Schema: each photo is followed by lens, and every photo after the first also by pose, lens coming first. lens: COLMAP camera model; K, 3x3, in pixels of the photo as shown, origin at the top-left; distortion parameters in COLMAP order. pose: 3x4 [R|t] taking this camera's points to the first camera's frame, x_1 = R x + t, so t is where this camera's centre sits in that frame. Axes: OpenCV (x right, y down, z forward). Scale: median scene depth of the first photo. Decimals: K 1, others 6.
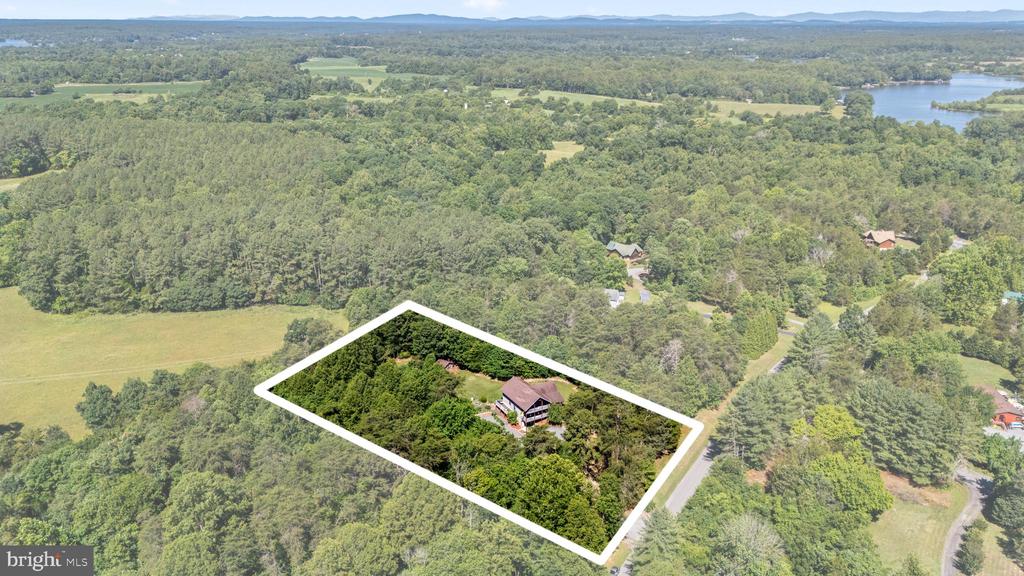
lens RADIAL K [[766.0, 0, 511.2], [0, 766.0, 287.4], [0, 0, 1]] dist [0.029978, -0.010808]
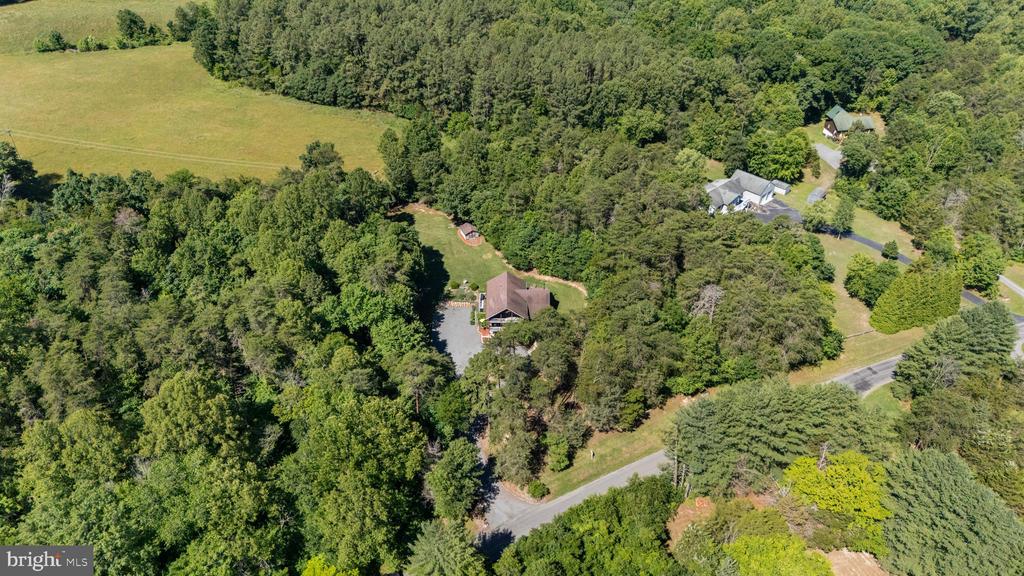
lens RADIAL K [[766.0, 0, 512.3], [0, 766.0, 290.8], [0, 0, 1]] dist [0.029978, -0.010808]
pose [[0.873707, 0.287635, -0.392304, 0.310928], [-0.169570, 0.935959, 0.308587, -0.107993], [0.455941, -0.203092, 0.866528, 0.278999]]
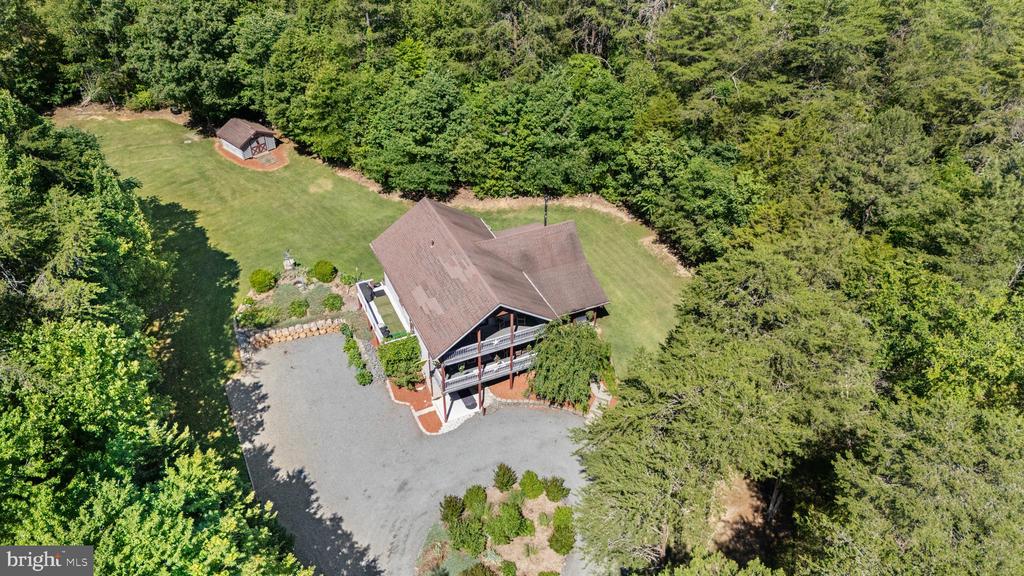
lens RADIAL K [[766.0, 0, 509.4], [0, 766.0, 294.3], [0, 0, 1]] dist [0.029978, -0.010808]
pose [[0.995765, 0.058695, -0.070759, 0.050639], [-0.033923, 0.949938, 0.310592, 0.060289], [0.085447, -0.306877, 0.947906, 0.693917]]
